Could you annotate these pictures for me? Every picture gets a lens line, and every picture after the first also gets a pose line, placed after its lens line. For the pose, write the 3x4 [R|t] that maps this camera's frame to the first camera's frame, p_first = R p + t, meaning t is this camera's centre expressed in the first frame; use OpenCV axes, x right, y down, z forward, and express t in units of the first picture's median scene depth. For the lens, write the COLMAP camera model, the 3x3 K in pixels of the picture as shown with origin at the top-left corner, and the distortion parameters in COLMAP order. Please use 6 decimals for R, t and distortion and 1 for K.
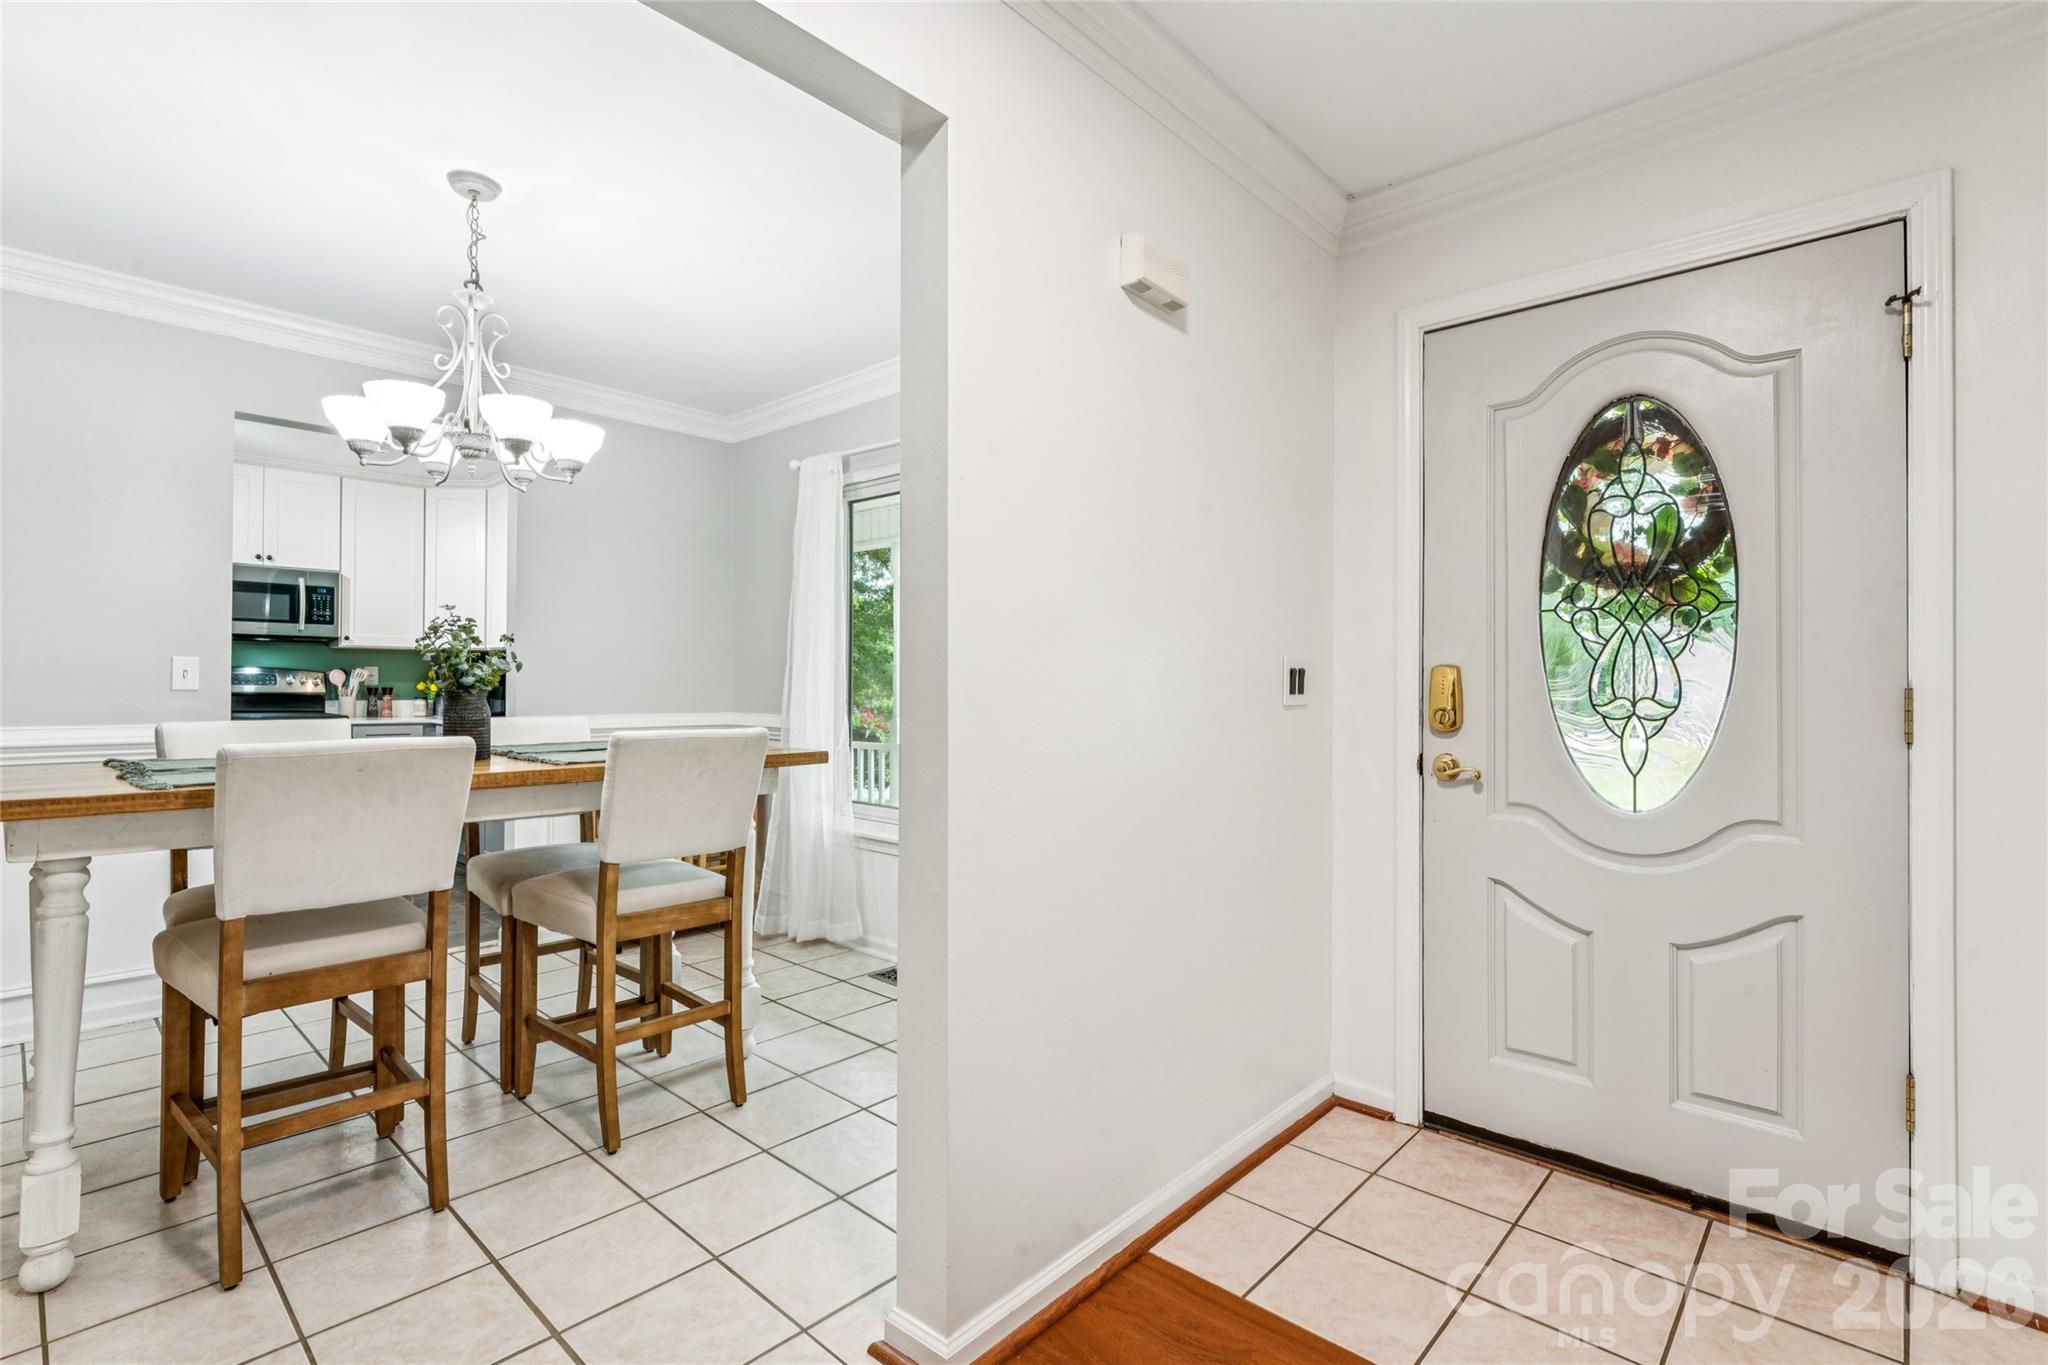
lens RADIAL K [[954.4, 0, 1036.0], [0, 954.4, 678.4], [0, 0, 1]] dist [-0.006206, -0.000310]
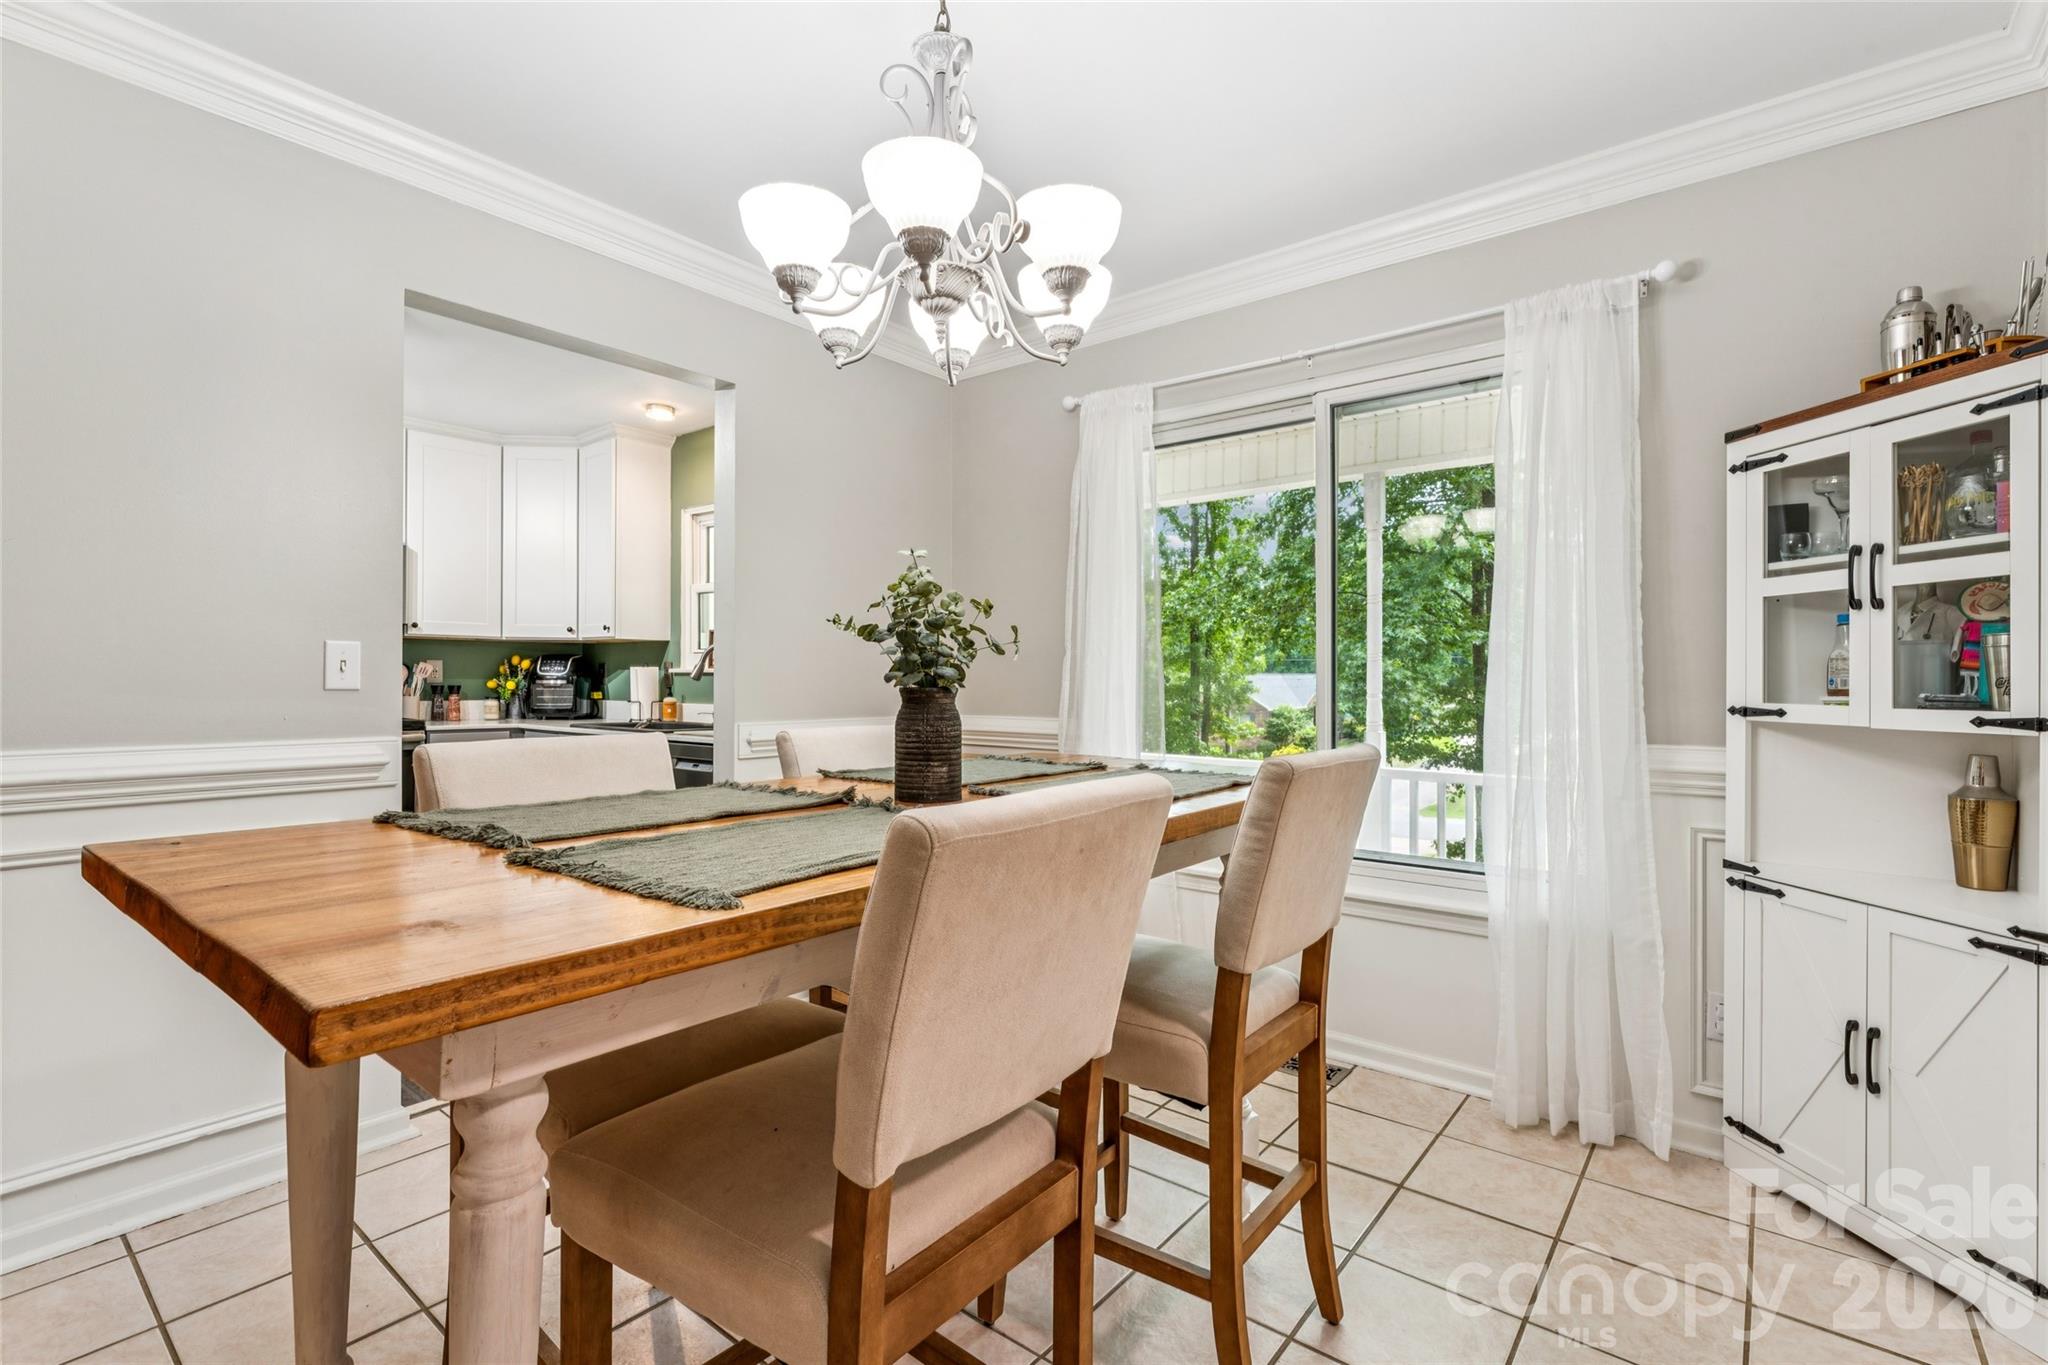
lens RADIAL K [[932.9, 0, 1007.7], [0, 932.9, 683.5], [0, 0, 1]] dist [0.017501, -0.000078]
pose [[0.998986, -0.002275, 0.044963, -0.247538], [0.001880, 0.999959, 0.008817, 0.001804], [-0.044982, -0.008724, 0.998950, 0.165277]]
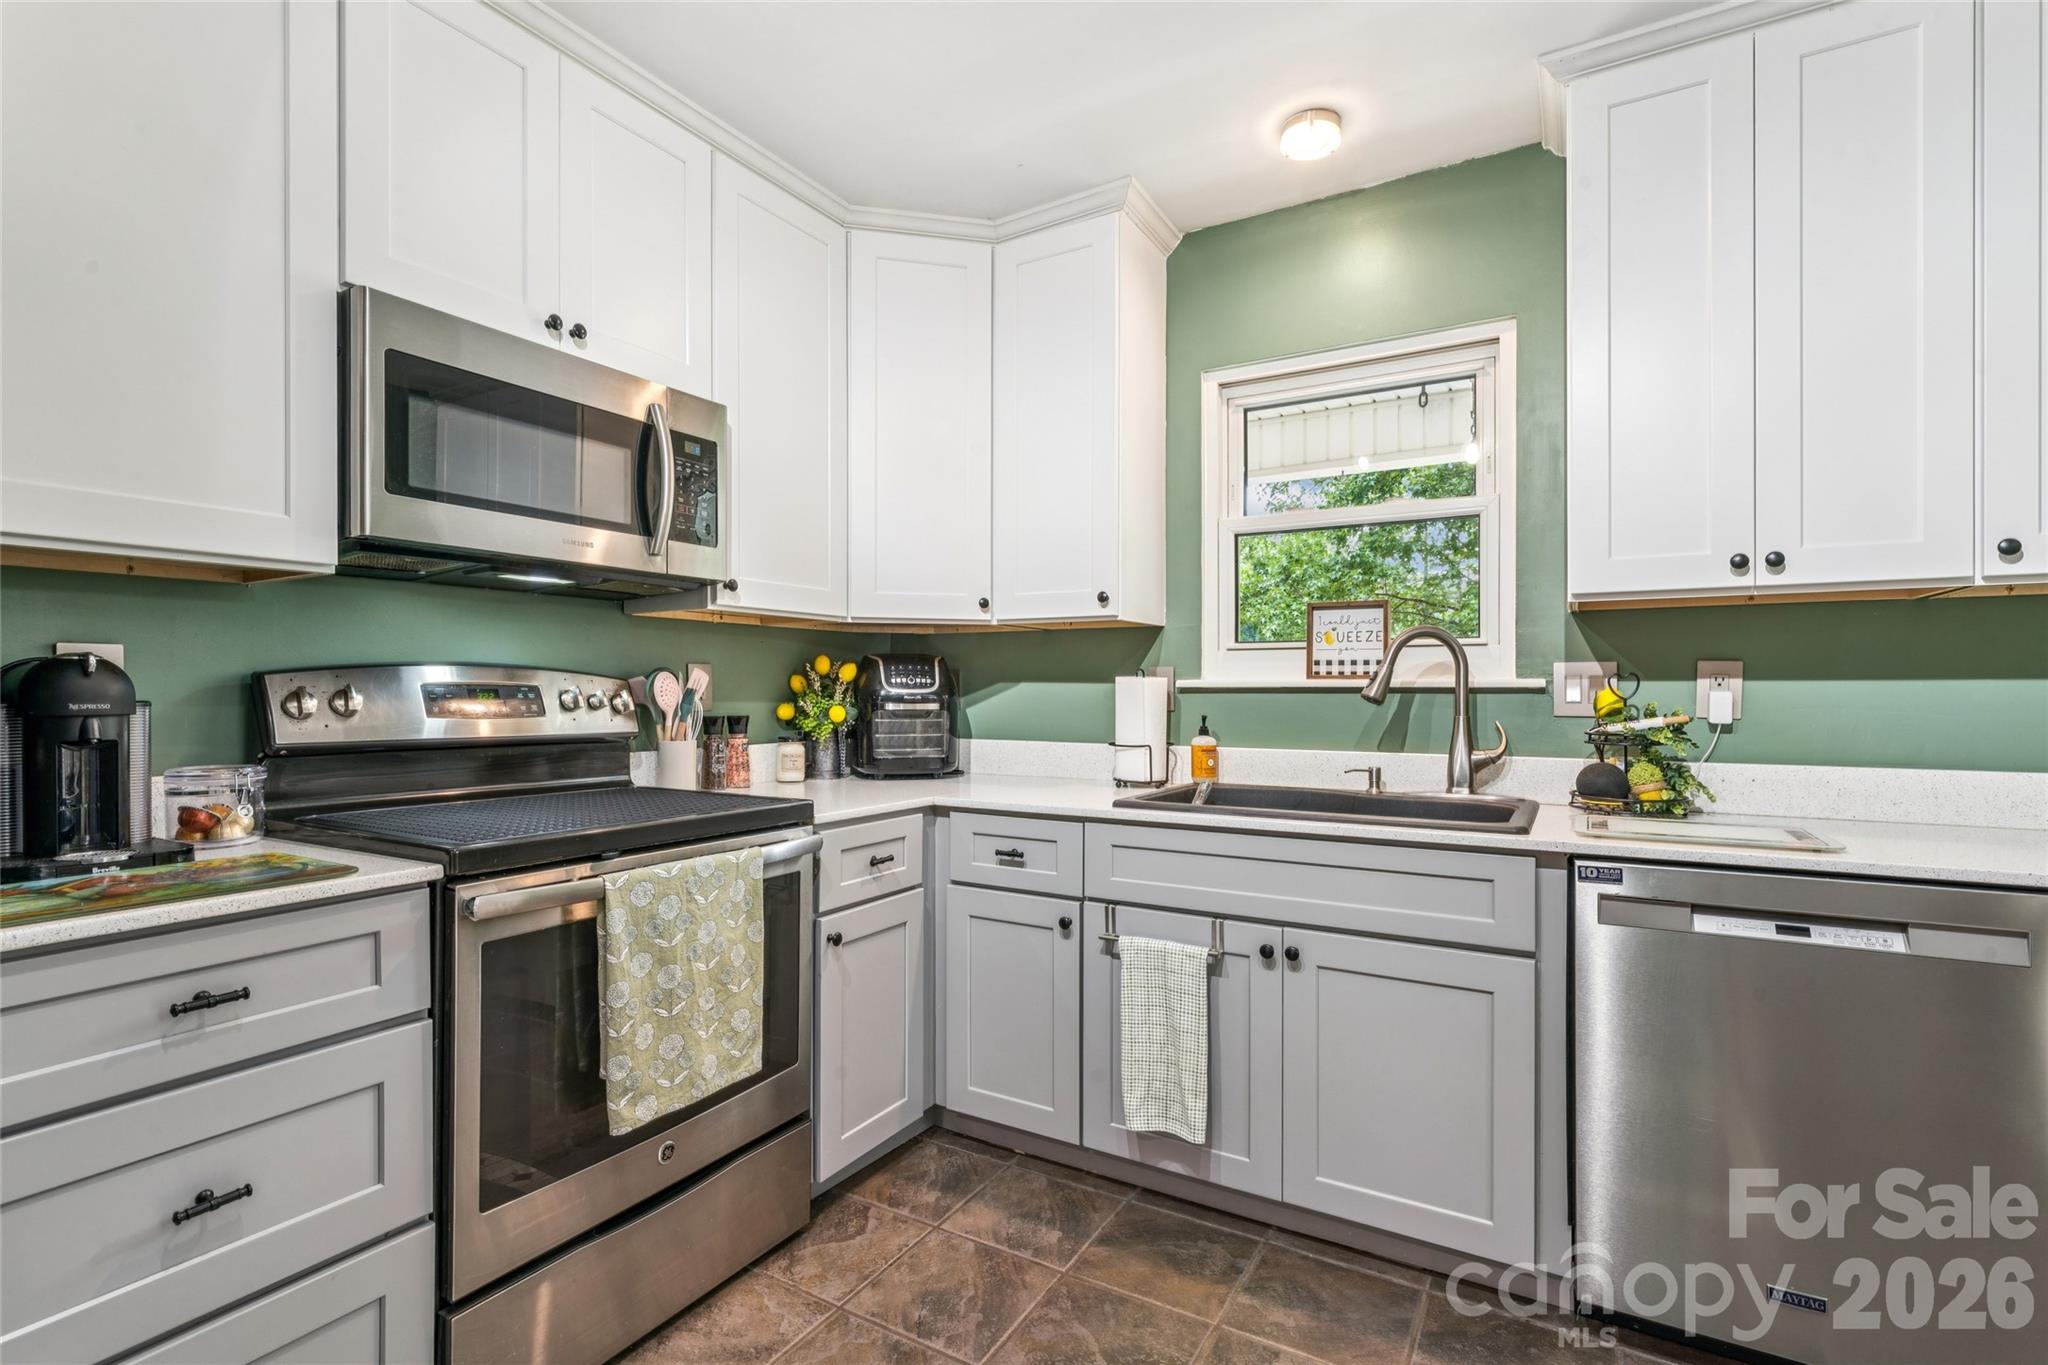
lens RADIAL K [[940.9, 0, 1017.9], [0, 940.9, 688.2], [0, 0, 1]] dist [-0.001207, -0.000057]
pose [[0.980411, -0.006628, 0.196850, -0.680306], [0.006108, 0.999976, 0.003248, -0.002771], [-0.196867, -0.001982, 0.980428, 0.612831]]
